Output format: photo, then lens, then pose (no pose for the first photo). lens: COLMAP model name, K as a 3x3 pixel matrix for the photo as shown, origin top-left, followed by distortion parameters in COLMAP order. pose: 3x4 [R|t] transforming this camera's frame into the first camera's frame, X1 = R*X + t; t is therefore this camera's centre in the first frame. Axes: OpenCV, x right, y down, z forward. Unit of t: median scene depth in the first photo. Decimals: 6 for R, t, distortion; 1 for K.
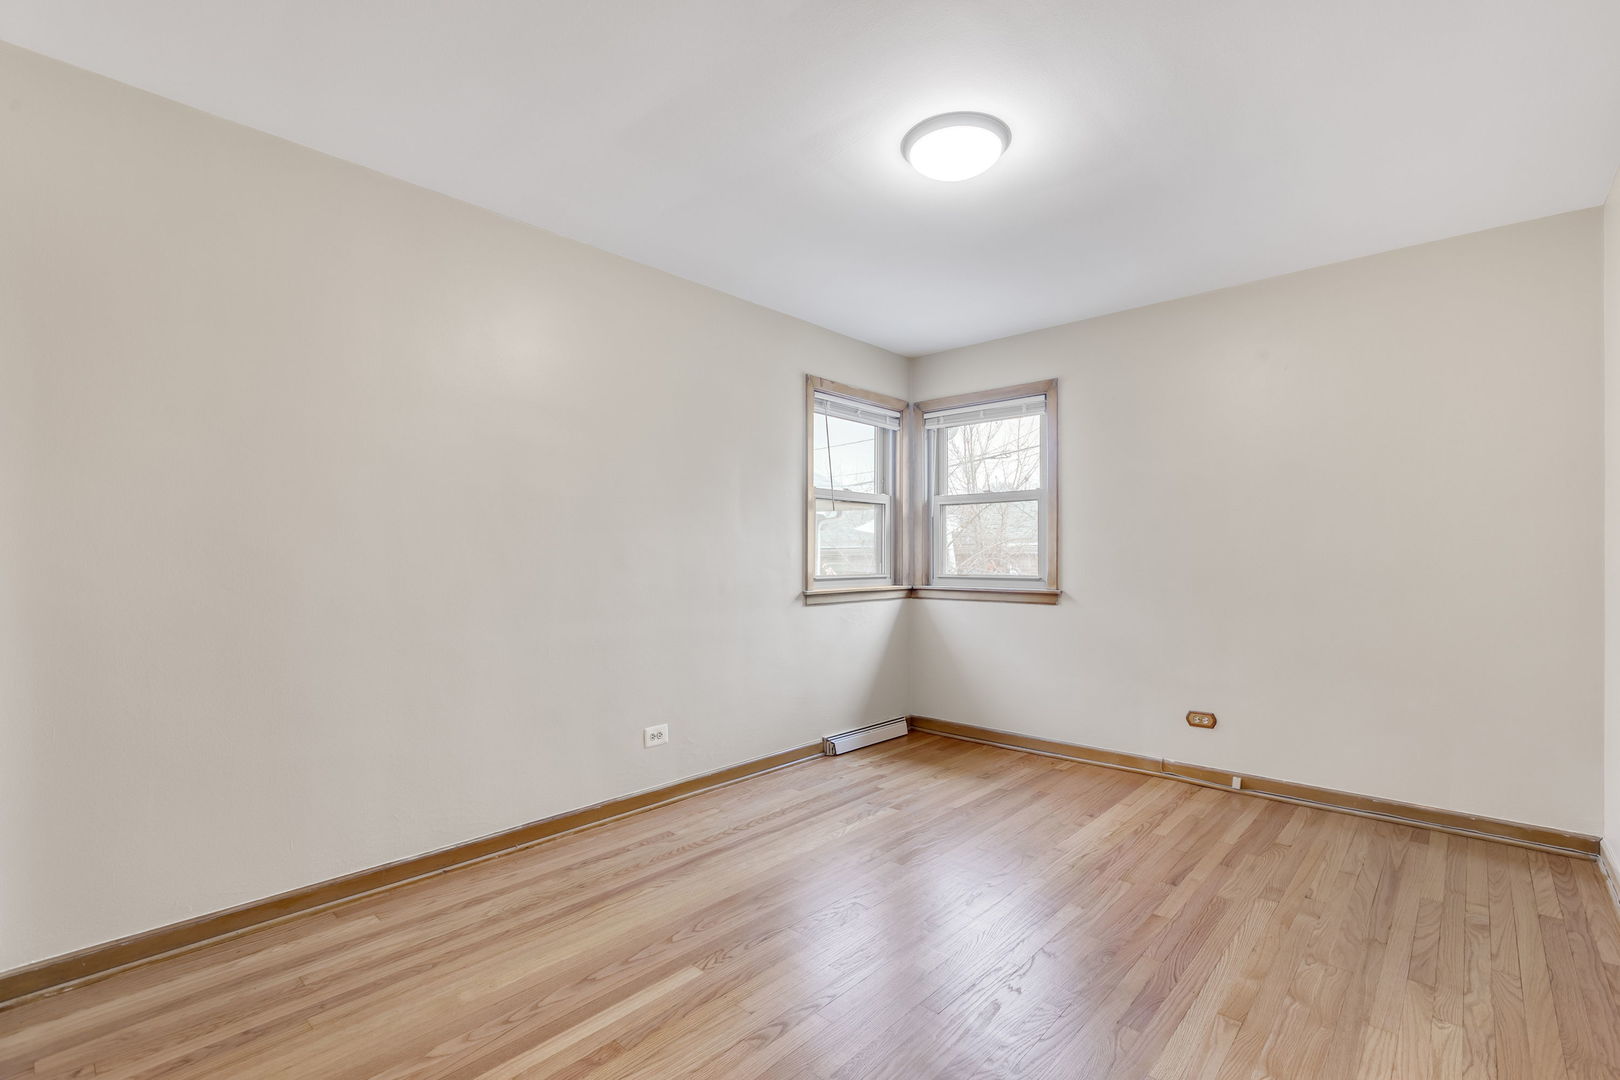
lens RADIAL K [[705.3, 0, 813.3], [0, 705.3, 550.8], [0, 0, 1]] dist [0.001211, 0.000115]
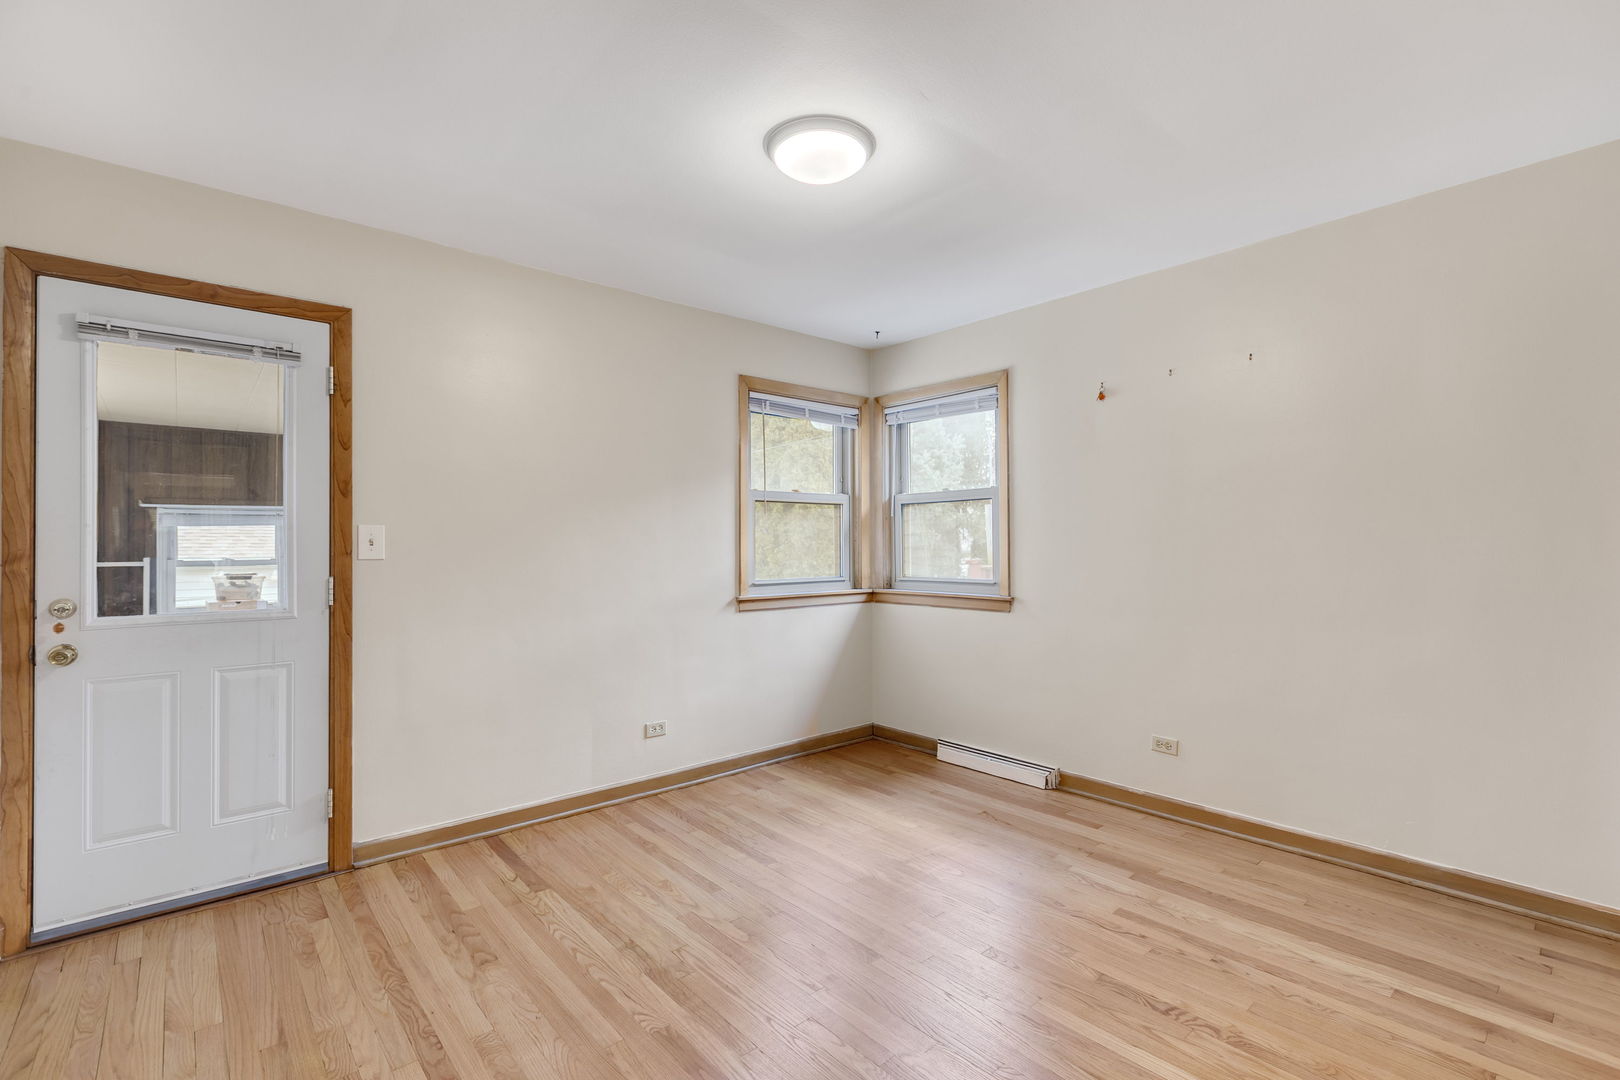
lens RADIAL K [[769.5, 0, 813.2], [0, 769.5, 549.0], [0, 0, 1]] dist [-0.001850, -0.000127]
pose [[0.993081, -0.003426, -0.117380, 0.188640], [0.004490, 0.999951, 0.008797, -0.015531], [0.117344, -0.009263, 0.993048, -0.043416]]
